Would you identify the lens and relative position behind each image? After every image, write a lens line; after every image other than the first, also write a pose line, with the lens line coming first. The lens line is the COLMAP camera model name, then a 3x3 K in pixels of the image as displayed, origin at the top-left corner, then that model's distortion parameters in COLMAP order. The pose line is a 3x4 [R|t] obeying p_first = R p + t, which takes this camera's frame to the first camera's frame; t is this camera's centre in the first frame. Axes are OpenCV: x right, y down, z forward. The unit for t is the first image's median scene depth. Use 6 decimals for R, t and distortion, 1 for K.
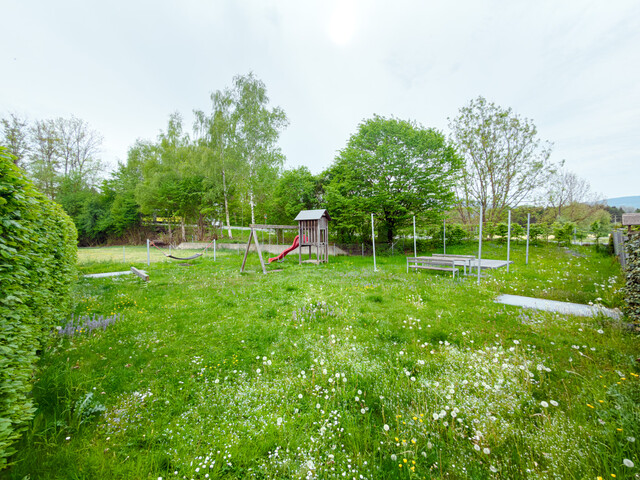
lens RADIAL K [[255.9, 0, 319.2], [0, 255.9, 238.6], [0, 0, 1]] dist [-0.001077, 0.000239]
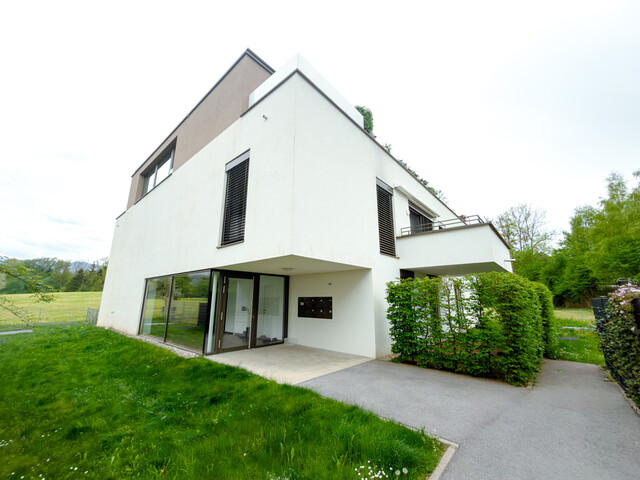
lens RADIAL K [[255.9, 0, 315.8], [0, 255.9, 238.8], [0, 0, 1]] dist [-0.001077, 0.000239]
pose [[0.116668, -0.209474, -0.970829, 0.178420], [-0.017835, 0.976905, -0.212928, -0.010459], [0.993011, 0.042157, 0.110237, -0.208856]]
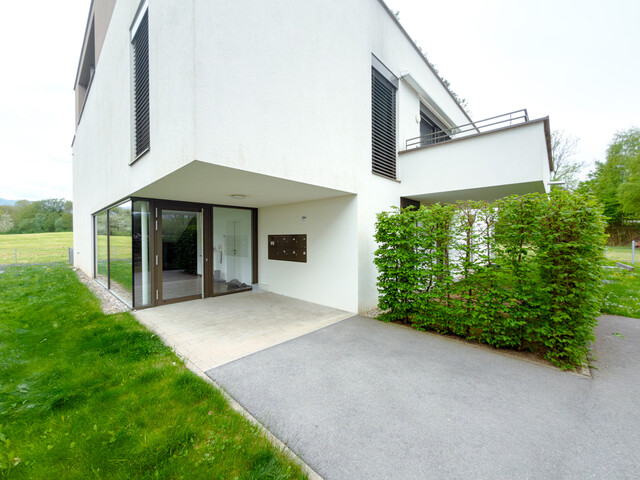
lens RADIAL K [[255.9, 0, 316.5], [0, 255.9, 236.7], [0, 0, 1]] dist [-0.001077, 0.000239]
pose [[0.087993, 0.017267, -0.995971, 0.121231], [-0.011410, 0.999802, 0.016326, -0.010091], [0.996056, 0.009928, 0.088172, -0.176689]]
